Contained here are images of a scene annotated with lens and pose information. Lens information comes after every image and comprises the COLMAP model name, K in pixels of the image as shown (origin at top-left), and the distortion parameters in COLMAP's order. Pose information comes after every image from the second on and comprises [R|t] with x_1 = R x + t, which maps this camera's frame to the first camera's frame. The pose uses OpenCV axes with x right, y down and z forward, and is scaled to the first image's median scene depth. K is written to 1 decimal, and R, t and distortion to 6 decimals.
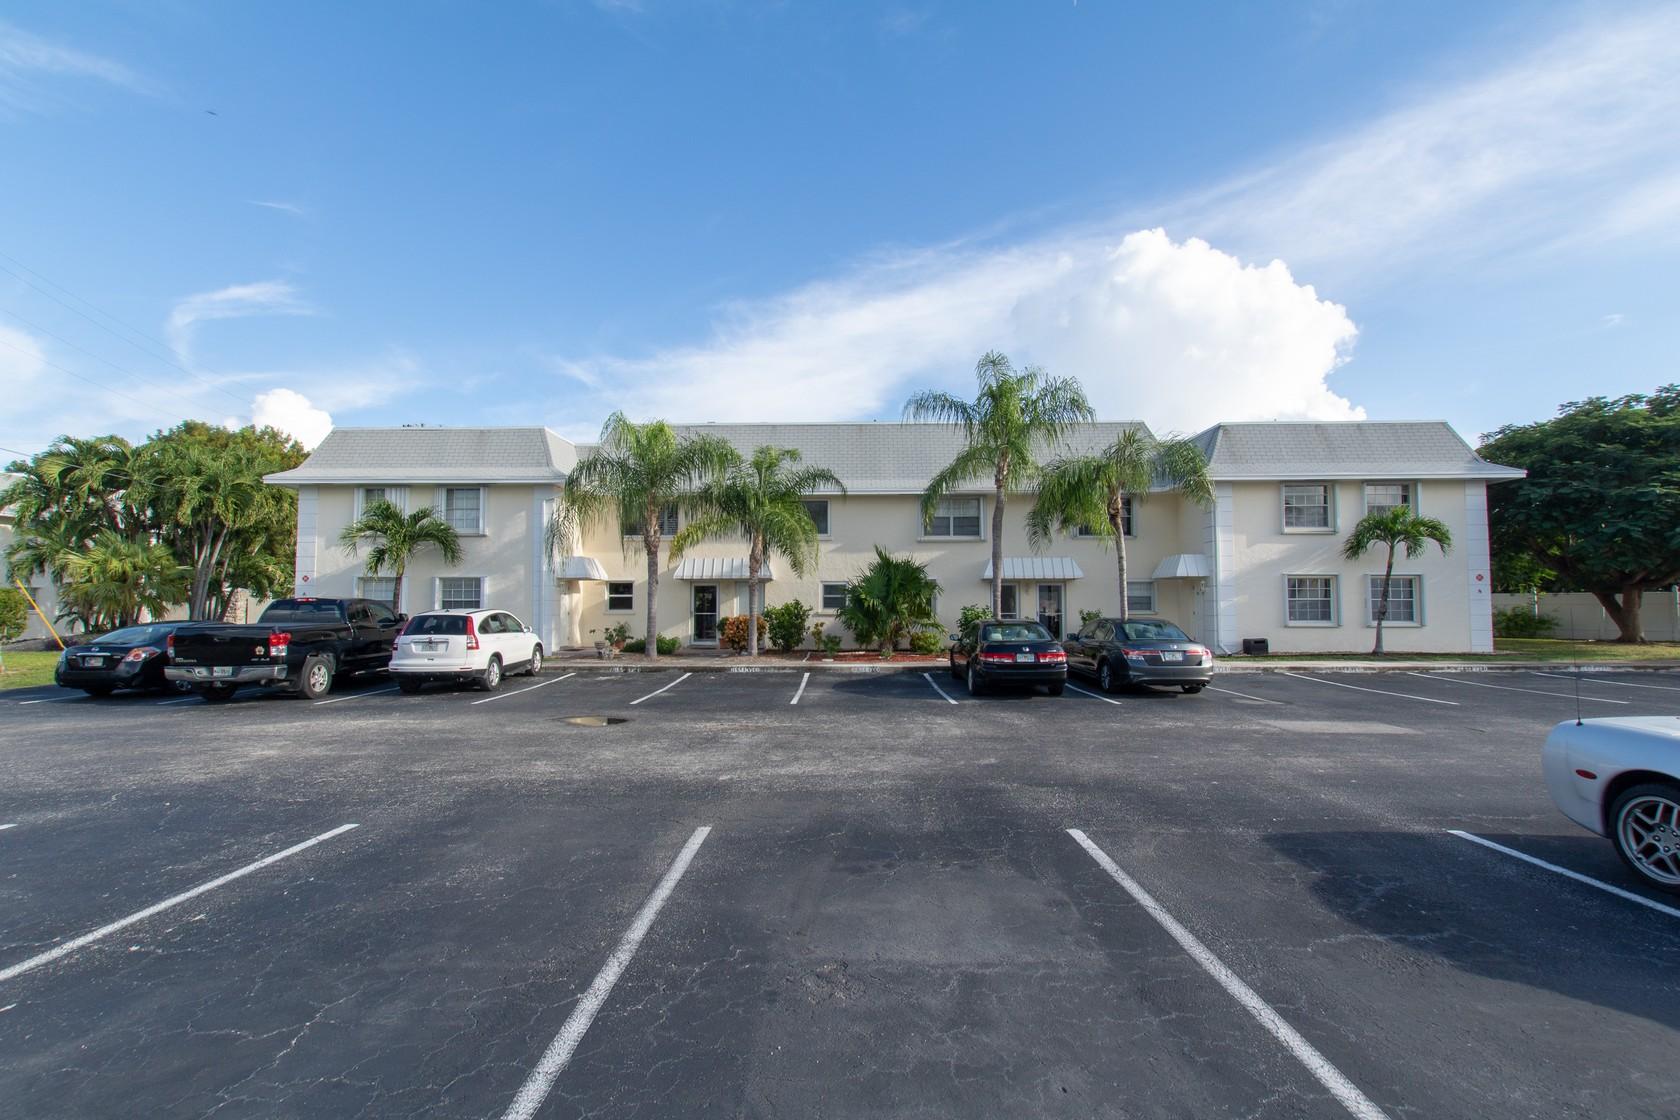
lens RADIAL K [[763.2, 0, 844.8], [0, 763.2, 551.0], [0, 0, 1]] dist [0.009507, -0.004685]
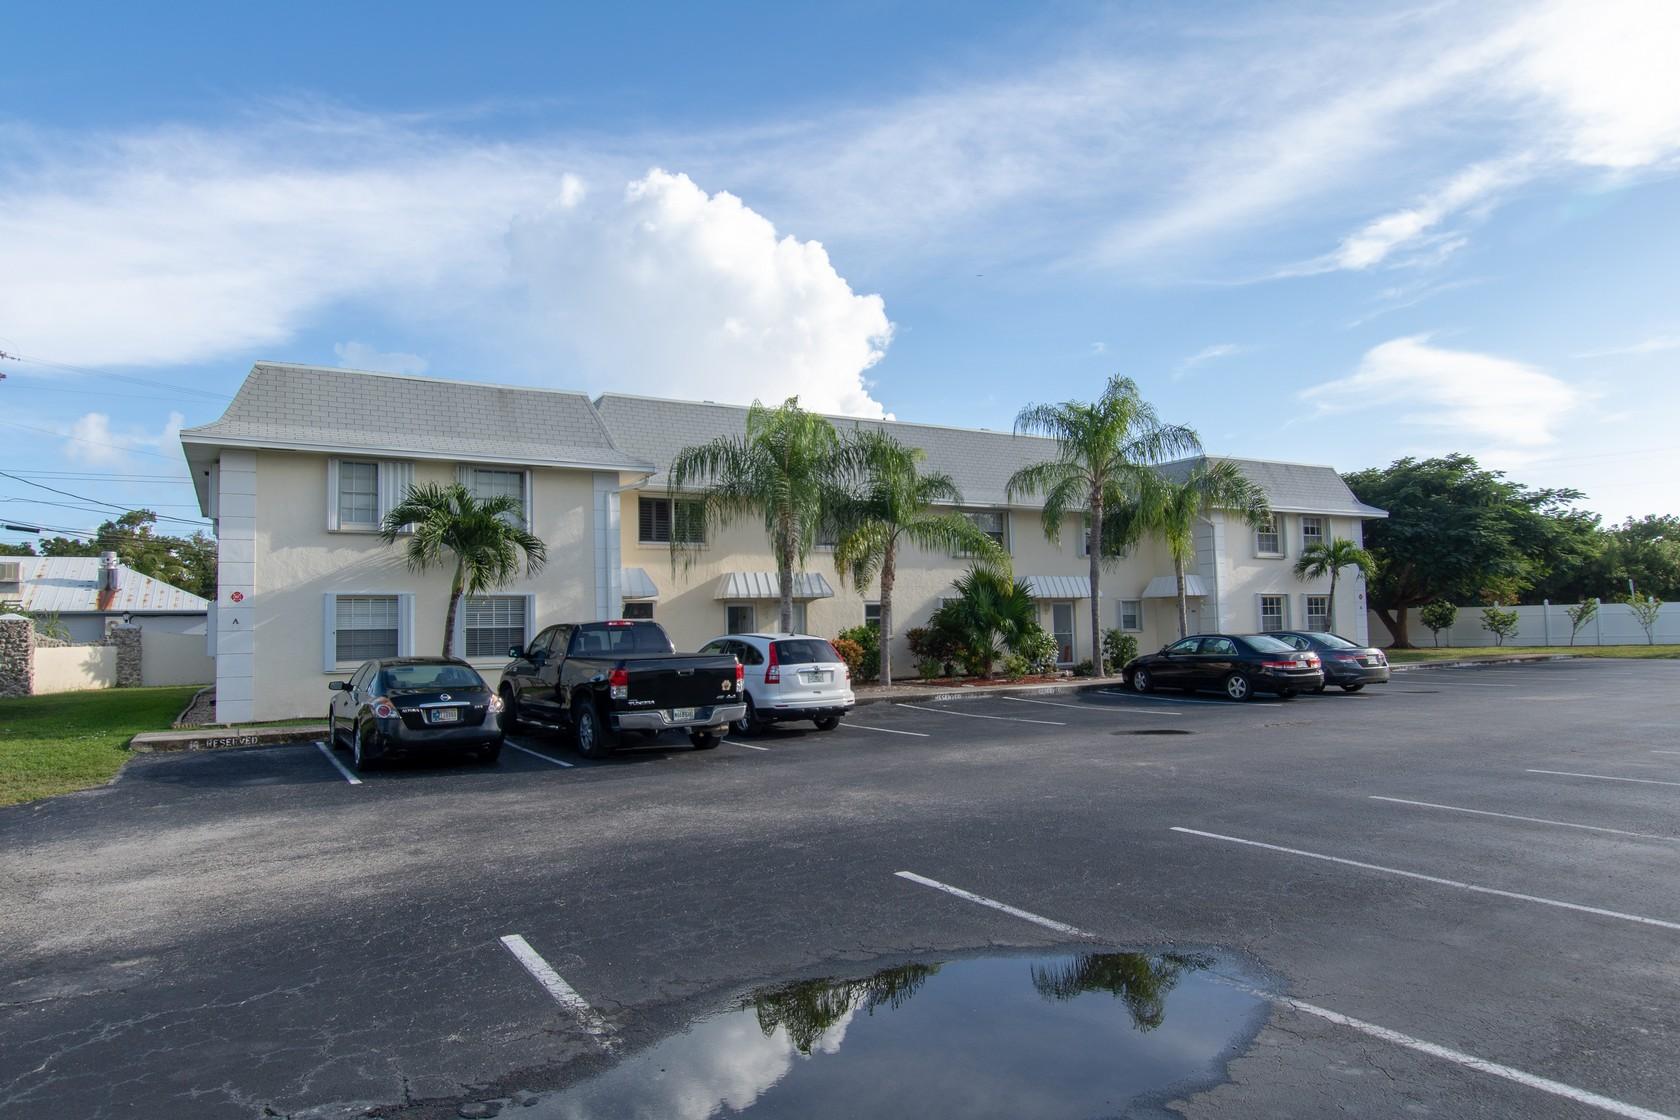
lens RADIAL K [[1027.4, 0, 838.8], [0, 1027.4, 560.0], [0, 0, 1]] dist [0.018485, -0.004083]
pose [[0.852839, 0.019542, 0.521809, -0.750039], [-0.017644, 0.999807, -0.008607, 0.004234], [-0.521876, -0.001866, 0.853019, 0.018678]]
